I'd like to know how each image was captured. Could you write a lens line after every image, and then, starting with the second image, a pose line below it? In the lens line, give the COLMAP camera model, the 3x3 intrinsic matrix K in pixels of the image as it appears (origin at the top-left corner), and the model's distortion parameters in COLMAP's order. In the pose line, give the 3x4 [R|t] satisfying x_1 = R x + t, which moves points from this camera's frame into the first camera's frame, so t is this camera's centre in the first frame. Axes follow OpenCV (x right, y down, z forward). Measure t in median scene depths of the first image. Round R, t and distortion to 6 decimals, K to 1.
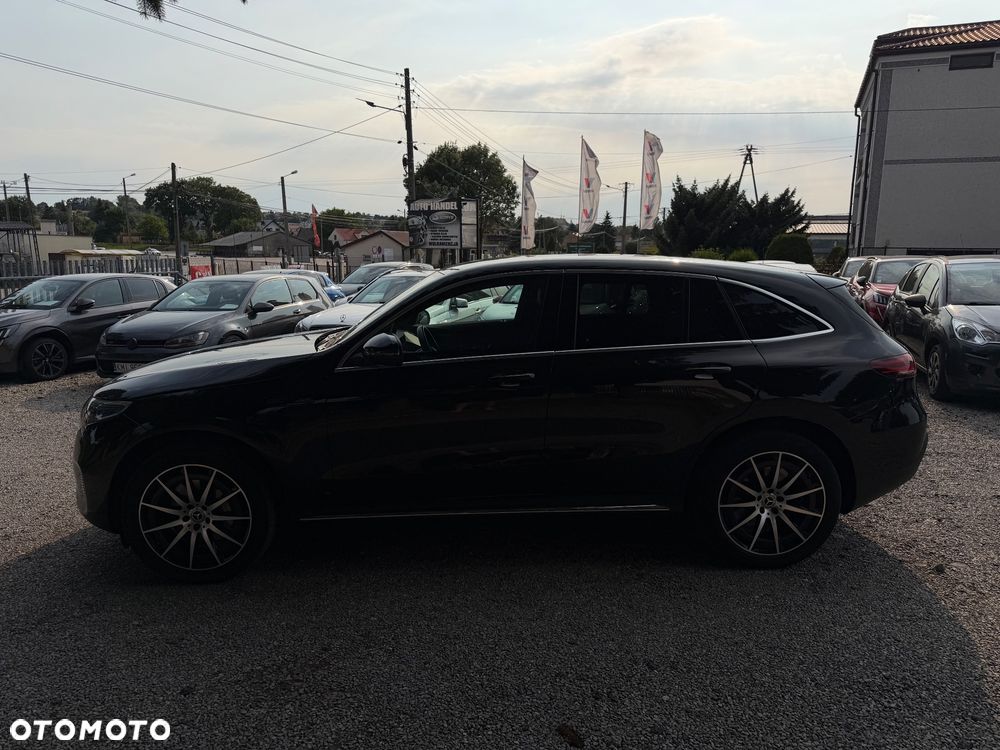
lens RADIAL K [[710.1, 0, 498.0], [0, 710.1, 383.6], [0, 0, 1]] dist [0.018229, -0.023931]
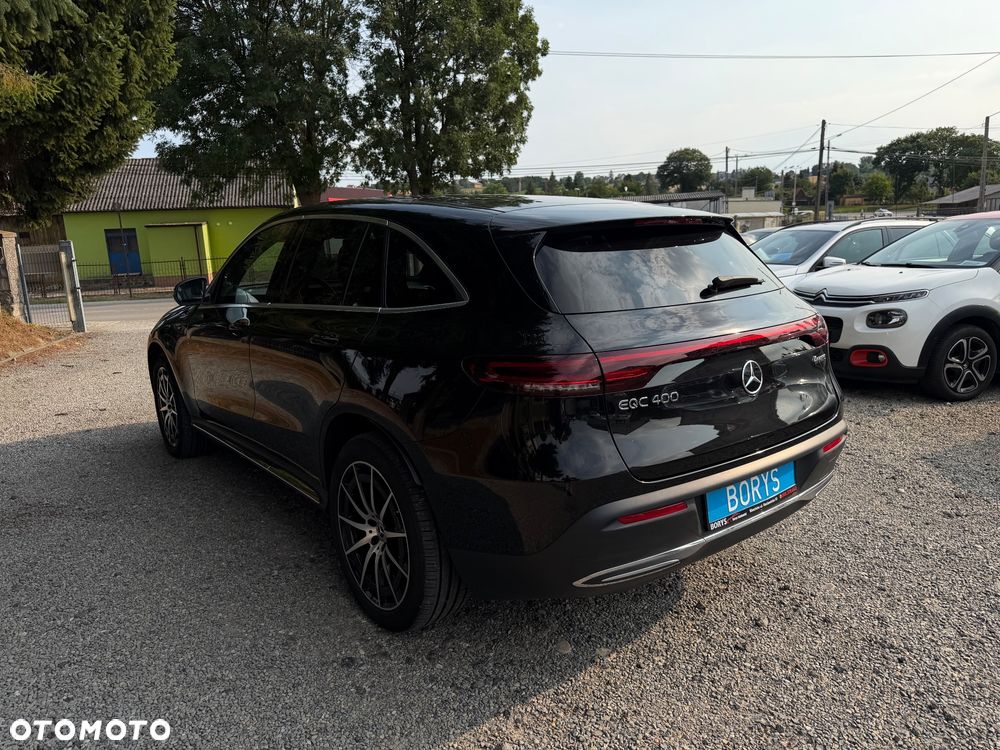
lens RADIAL K [[710.1, 0, 486.5], [0, 710.1, 376.6], [0, 0, 1]] dist [0.018229, -0.023931]
pose [[0.591070, 0.145002, -0.793480, 0.092898], [-0.111865, 0.988939, 0.097392, -0.006861], [0.798825, 0.031197, 0.600753, 0.060296]]
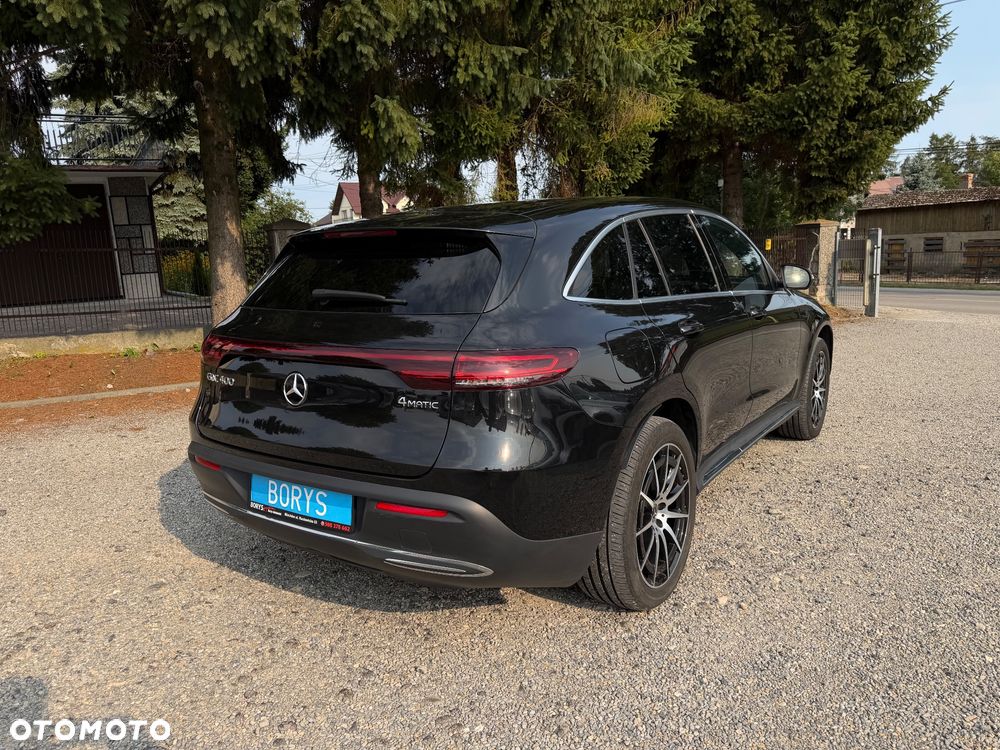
lens RADIAL K [[710.1, 0, 494.7], [0, 710.1, 352.1], [0, 0, 1]] dist [0.018229, -0.023931]
pose [[-0.574946, 0.140859, -0.805975, 0.098535], [-0.108896, 0.963132, 0.246007, -0.023895], [0.810913, 0.229208, -0.538409, 0.159946]]
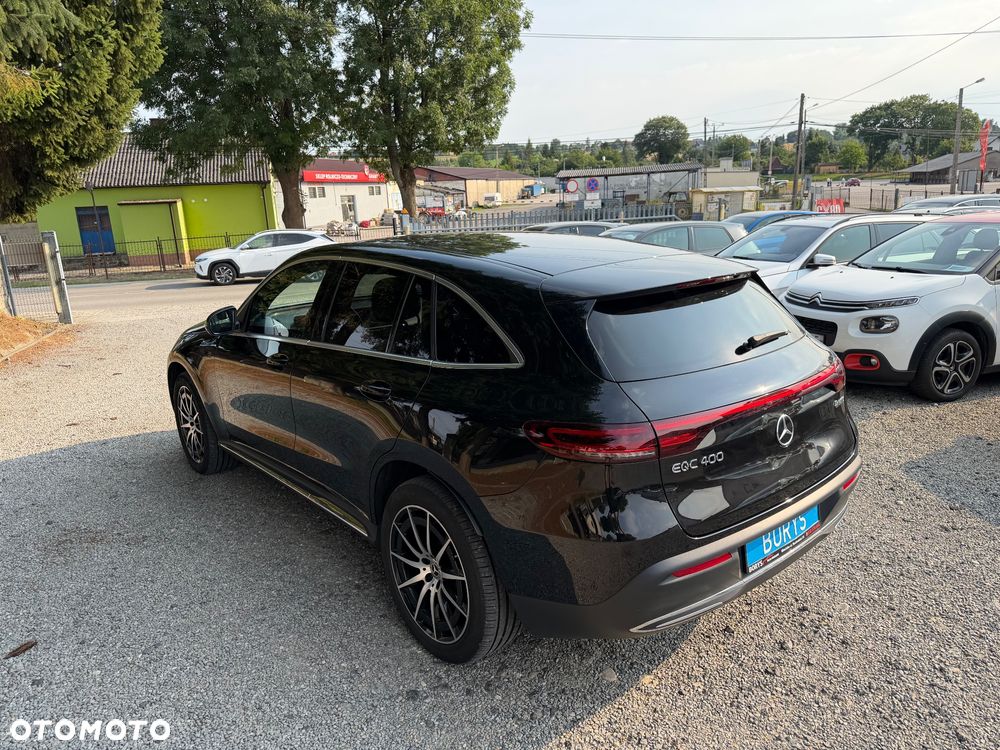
lens RADIAL K [[710.1, 0, 490.4], [0, 710.1, 378.5], [0, 0, 1]] dist [0.018229, -0.023931]
pose [[0.620202, 0.169526, -0.765905, 0.091088], [-0.102068, 0.985508, 0.135482, -0.014169], [0.777774, -0.005852, 0.628517, 0.052327]]
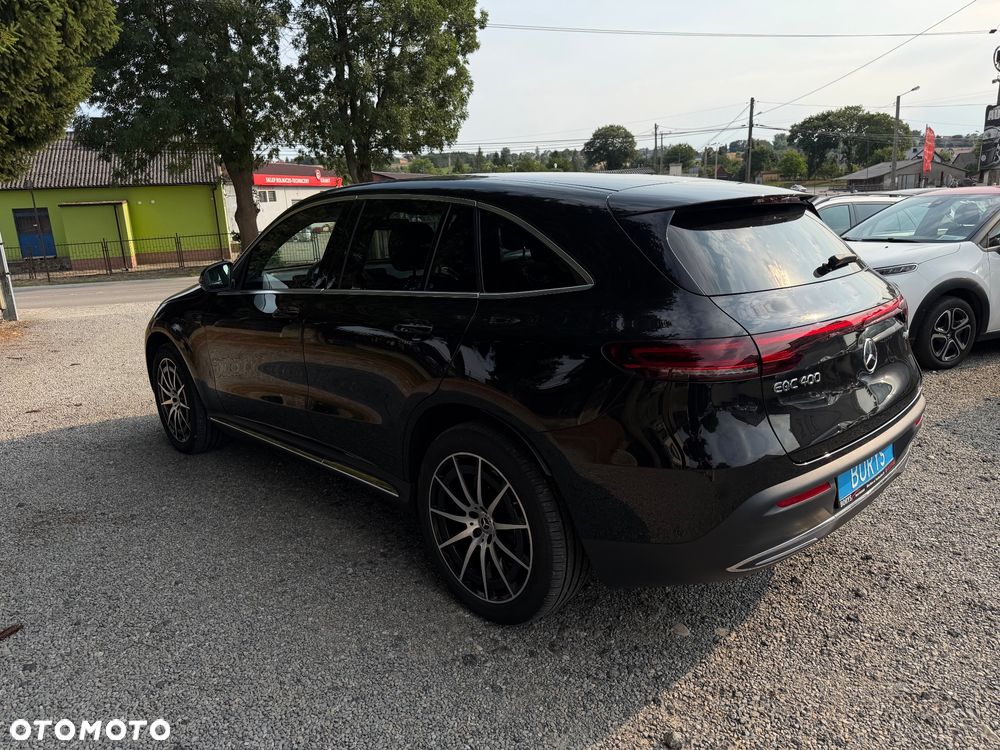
lens RADIAL K [[710.1, 0, 494.4], [0, 710.1, 378.1], [0, 0, 1]] dist [0.018229, -0.023931]
pose [[0.674215, 0.151729, -0.722781, 0.081403], [-0.094659, 0.988350, 0.119179, -0.005774], [0.732443, -0.011935, 0.680723, 0.049486]]
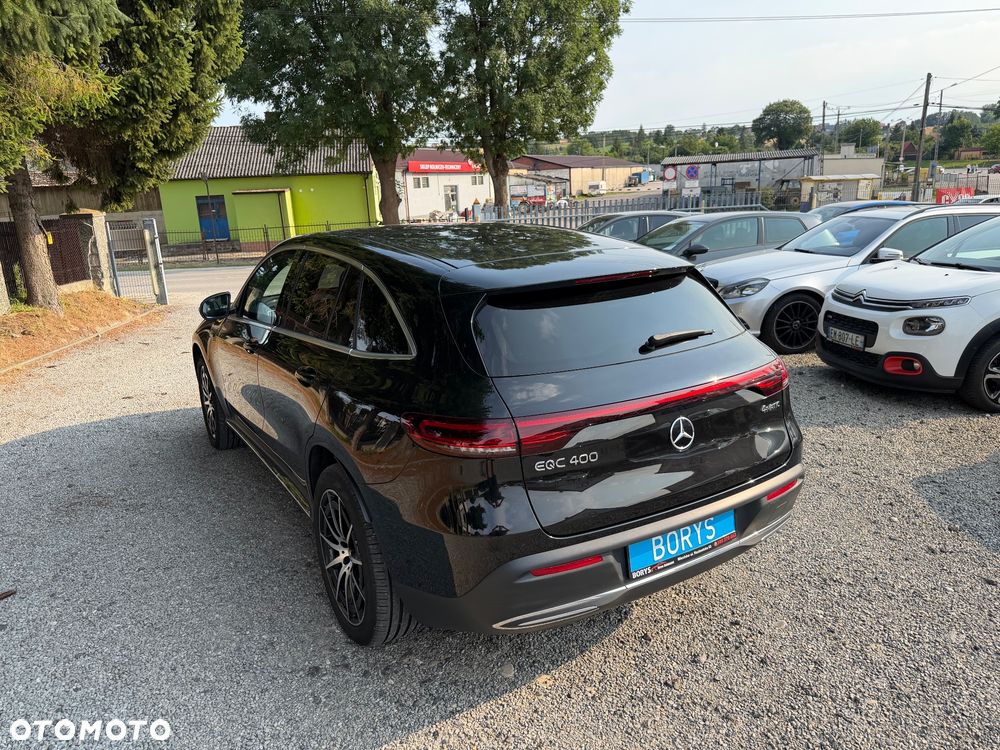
lens RADIAL K [[710.1, 0, 484.6], [0, 710.1, 373.2], [0, 0, 1]] dist [0.018229, -0.023931]
pose [[0.494209, 0.196153, -0.846925, 0.101734], [-0.115923, 0.980382, 0.159418, -0.016522], [0.861579, 0.019392, 0.507252, 0.067254]]
